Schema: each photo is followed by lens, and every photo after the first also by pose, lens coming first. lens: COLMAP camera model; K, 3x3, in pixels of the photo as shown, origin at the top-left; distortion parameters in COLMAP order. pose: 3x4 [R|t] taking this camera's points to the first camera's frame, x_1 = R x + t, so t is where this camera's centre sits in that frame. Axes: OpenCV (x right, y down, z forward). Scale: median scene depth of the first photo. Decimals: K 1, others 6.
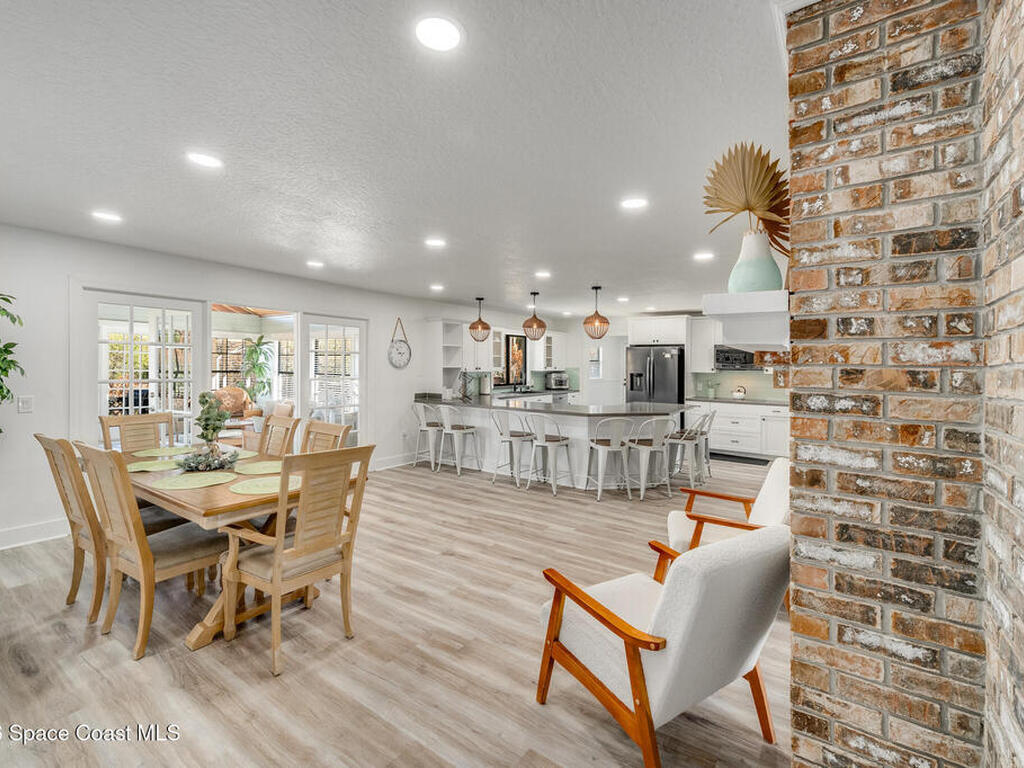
lens RADIAL K [[458.7, 0, 512.5], [0, 458.7, 369.8], [0, 0, 1]] dist [-0.000360, -0.001218]
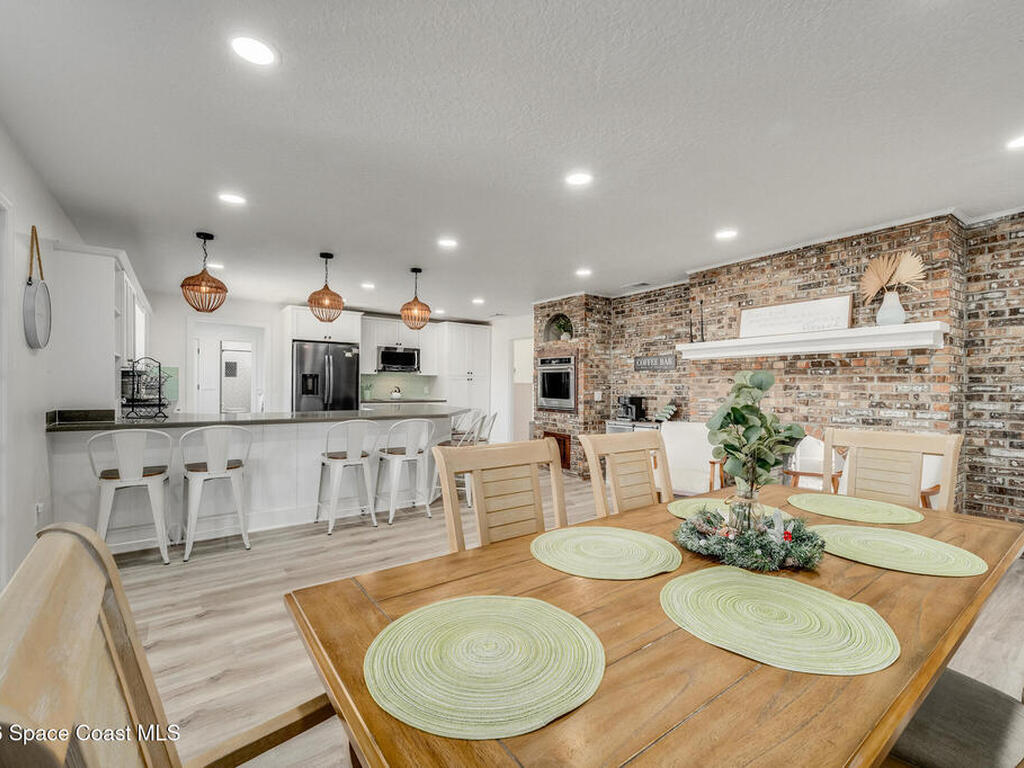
lens RADIAL K [[458.7, 0, 512.3], [0, 458.7, 372.2], [0, 0, 1]] dist [-0.000360, -0.001218]
pose [[0.331992, 0.014097, 0.943177, -0.651899], [0.005825, 0.999839, -0.016995, 0.033747], [-0.943264, 0.011136, 0.331856, 0.615945]]
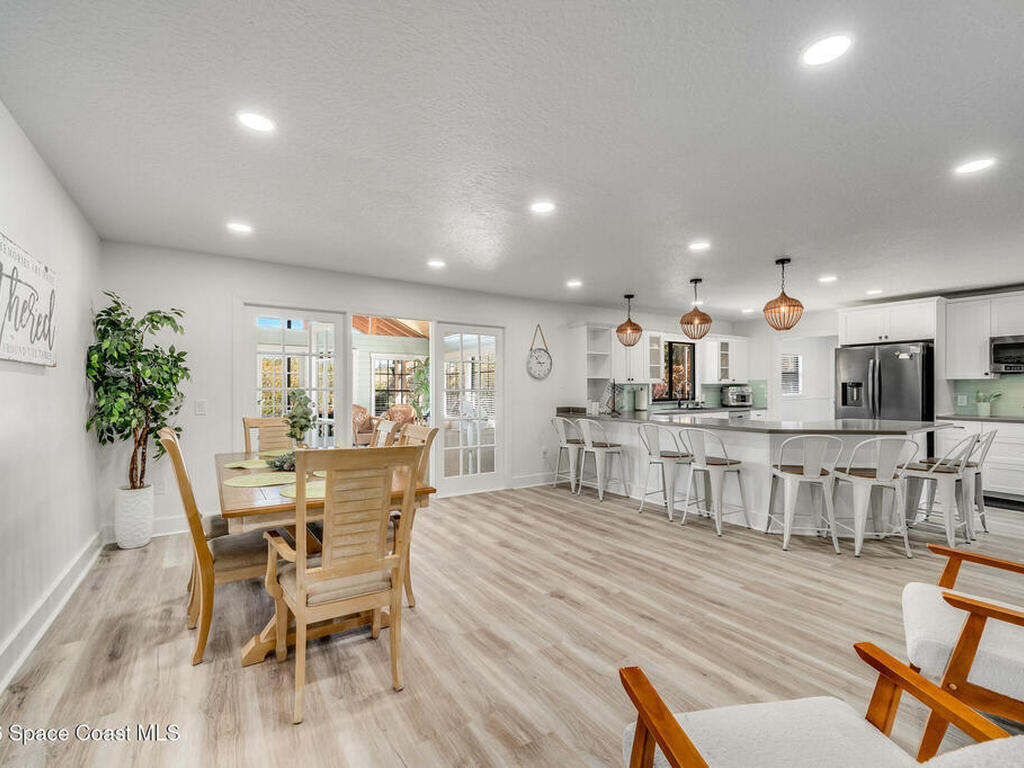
lens RADIAL K [[458.7, 0, 511.7], [0, 458.7, 399.0], [0, 0, 1]] dist [-0.000360, -0.001218]
pose [[0.927150, -0.006429, -0.374635, 0.061443], [0.008884, 0.999949, 0.004826, 0.041752], [0.374585, -0.007803, 0.927160, 0.172978]]
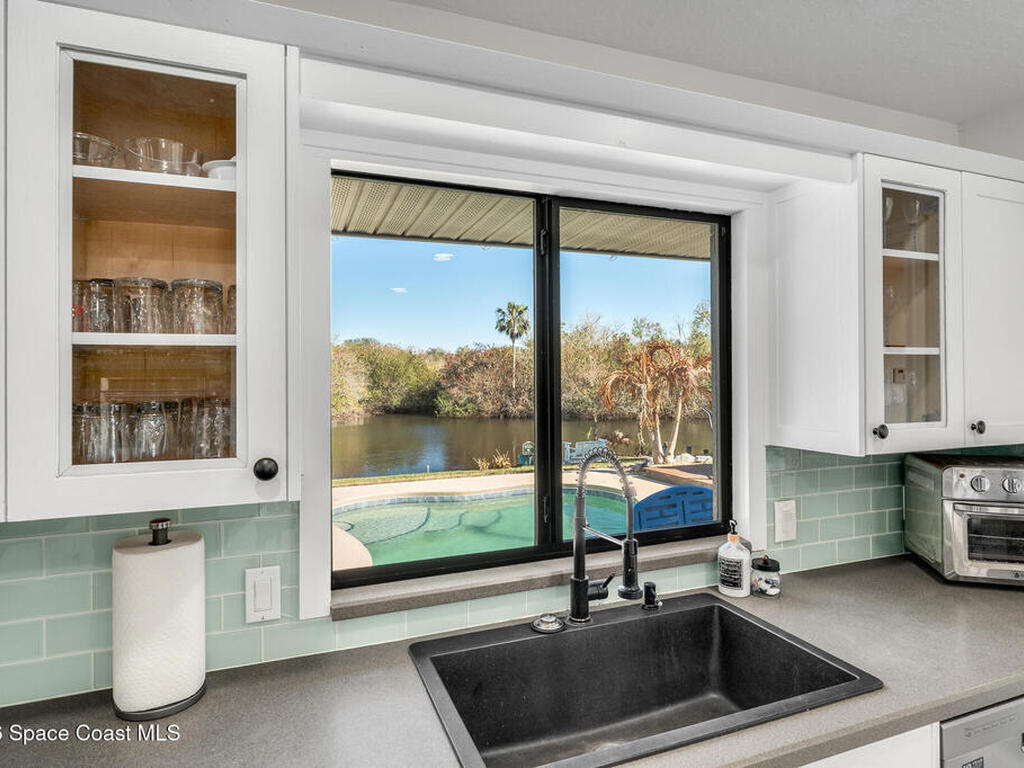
lens RADIAL K [[585.8, 0, 515.1], [0, 585.8, 385.1], [0, 0, 1]] dist [-0.002495, -0.000475]
pose [[0.831247, -0.013292, -0.555745, 0.144543], [0.009855, 0.999909, -0.009175, -0.030343], [0.555817, 0.002149, 0.831302, 1.482629]]
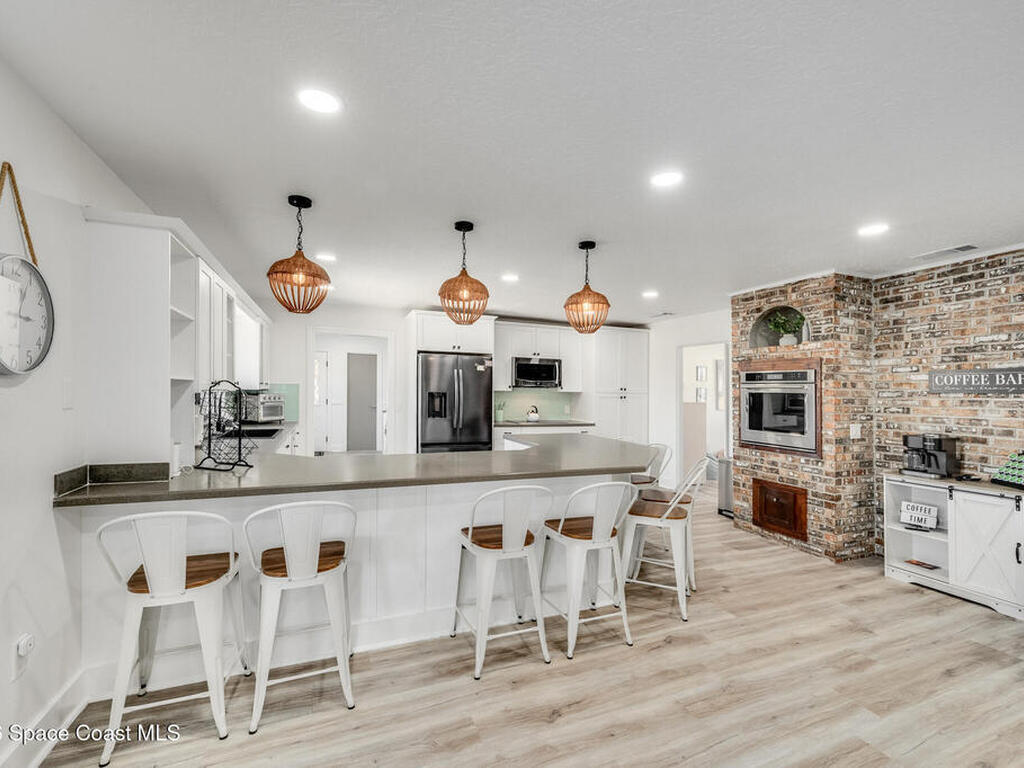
lens RADIAL K [[458.7, 0, 511.1], [0, 458.7, 385.0], [0, 0, 1]] dist [-0.000360, -0.001218]
pose [[0.549148, 0.005823, 0.835705, -0.399532], [0.001254, 0.999969, -0.007791, 0.003315], [-0.835724, 0.005326, 0.549123, 0.871918]]
